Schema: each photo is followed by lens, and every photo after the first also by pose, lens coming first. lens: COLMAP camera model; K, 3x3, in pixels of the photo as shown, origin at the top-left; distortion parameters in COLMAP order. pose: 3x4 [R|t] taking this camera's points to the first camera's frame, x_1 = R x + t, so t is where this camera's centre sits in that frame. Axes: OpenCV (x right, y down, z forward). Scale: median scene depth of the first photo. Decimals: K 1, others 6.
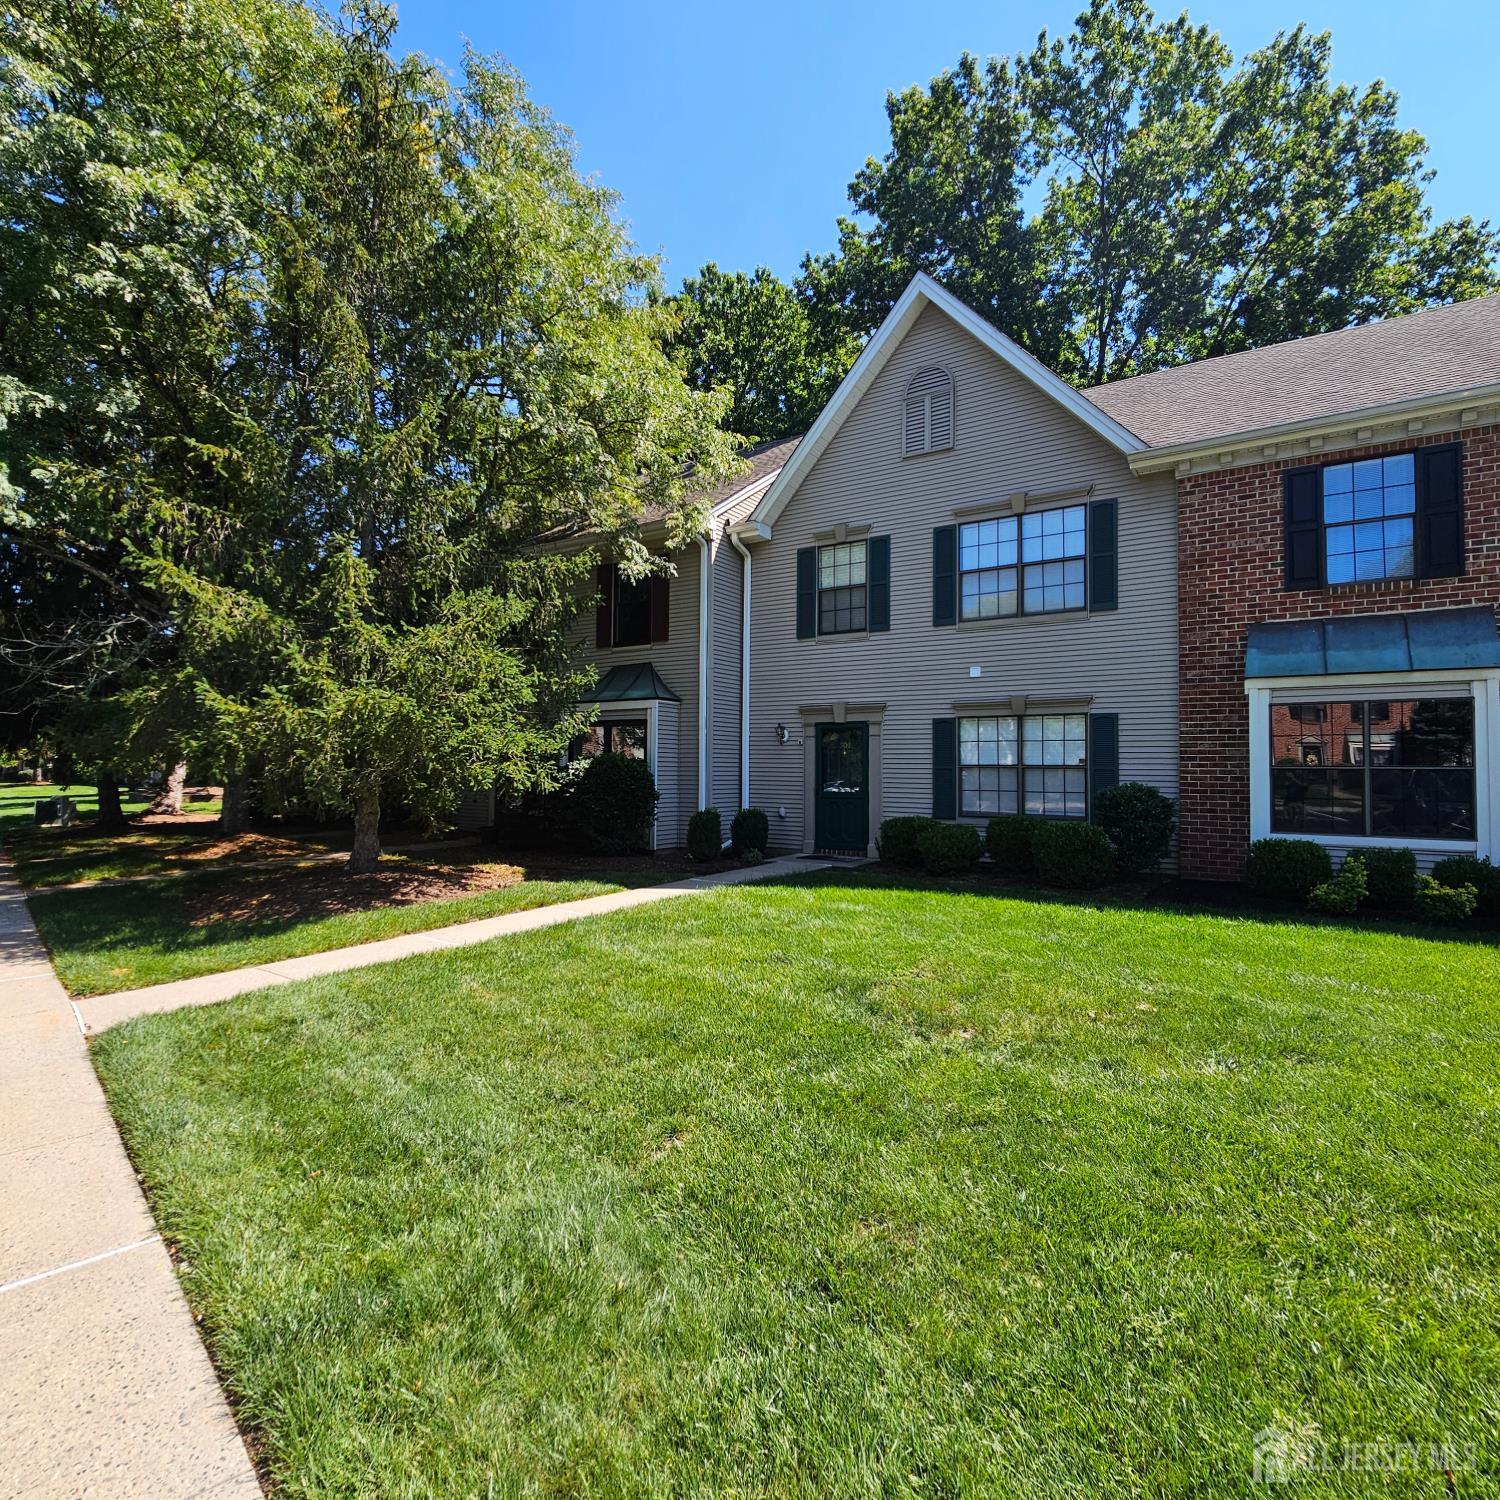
lens RADIAL K [[822.8, 0, 752.1], [0, 822.8, 742.1], [0, 0, 1]] dist [0.003045, 0.000687]
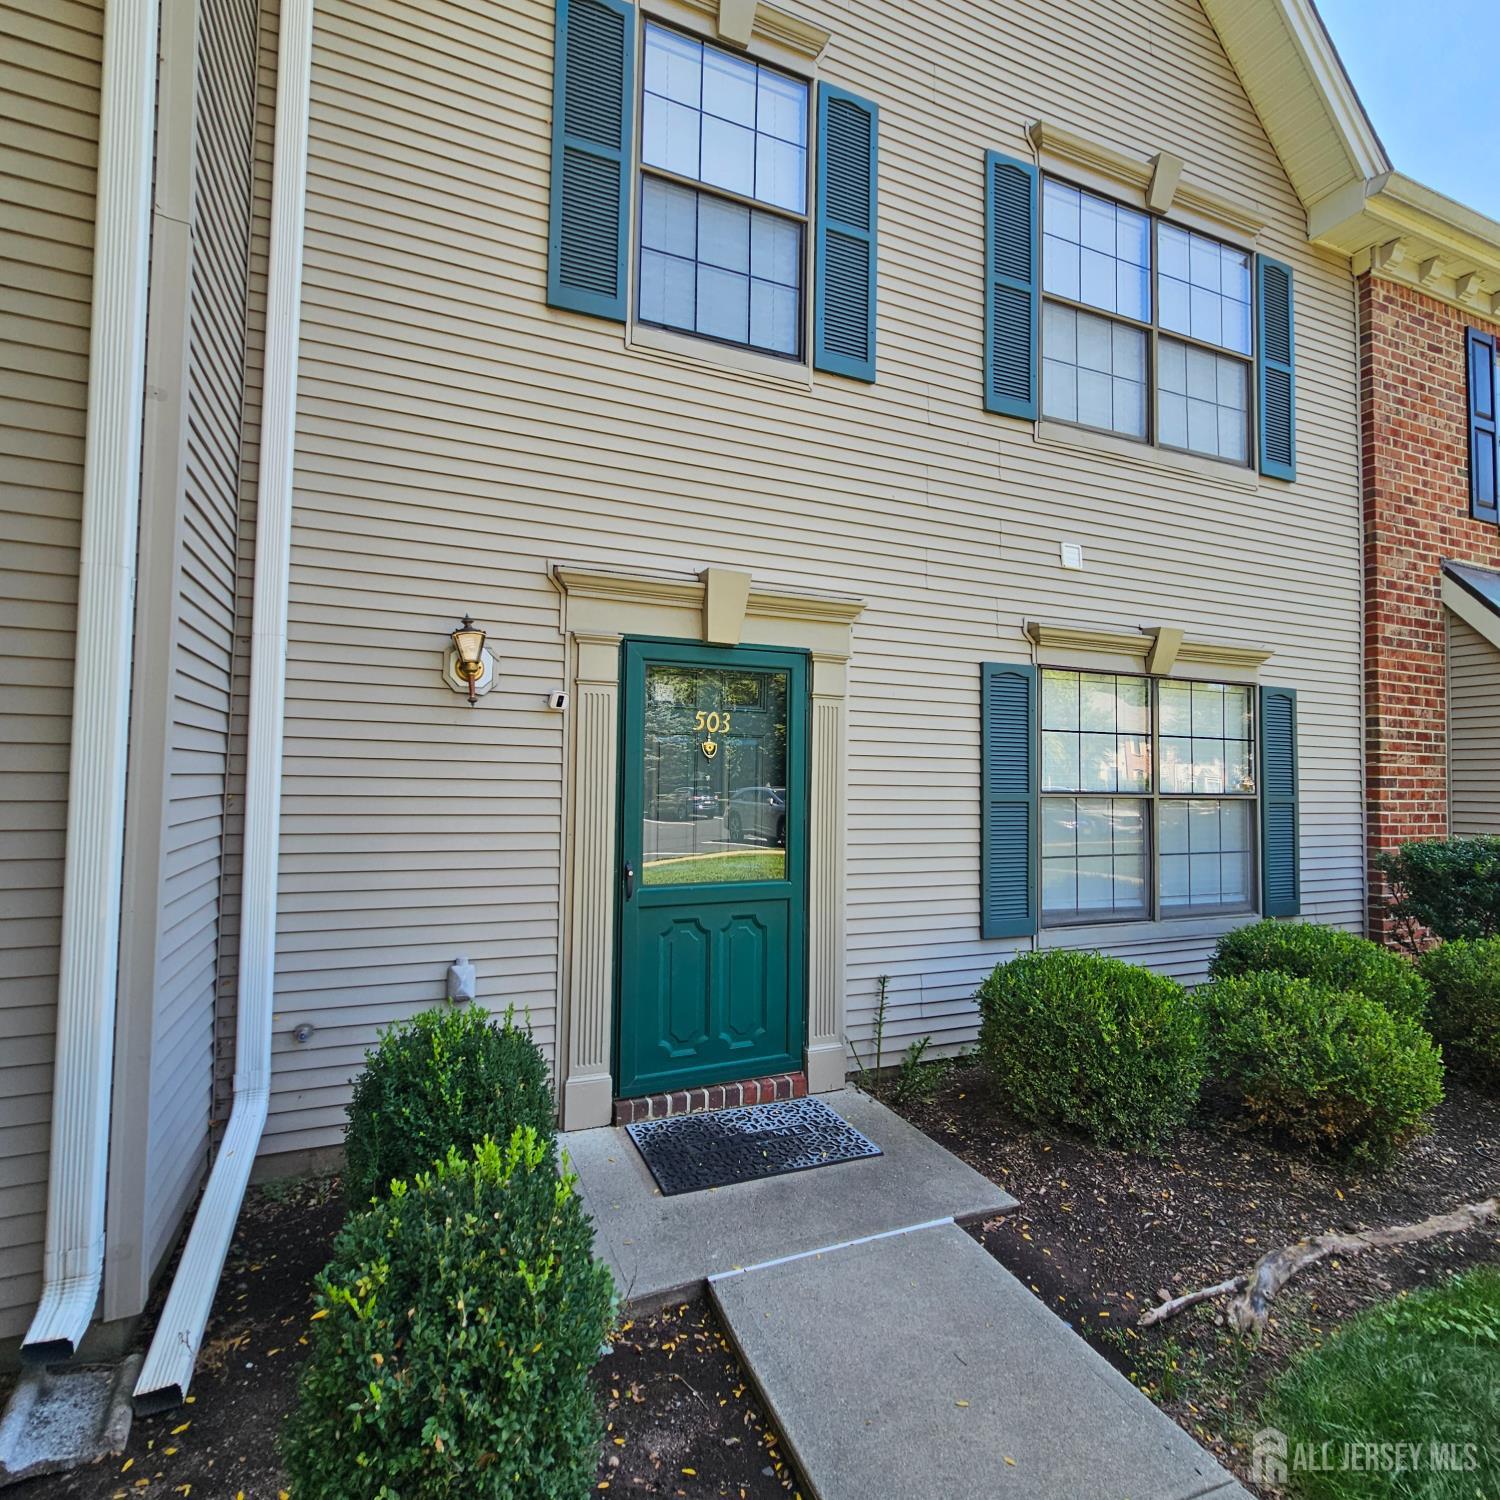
lens RADIAL K [[822.8, 0, 752.1], [0, 822.8, 742.1], [0, 0, 1]] dist [0.003045, 0.000687]
pose [[0.556001, 0.024127, 0.830831, -0.144525], [-0.051432, 0.998662, 0.005418, 0.010361], [-0.829589, -0.045743, 0.556498, 0.911522]]
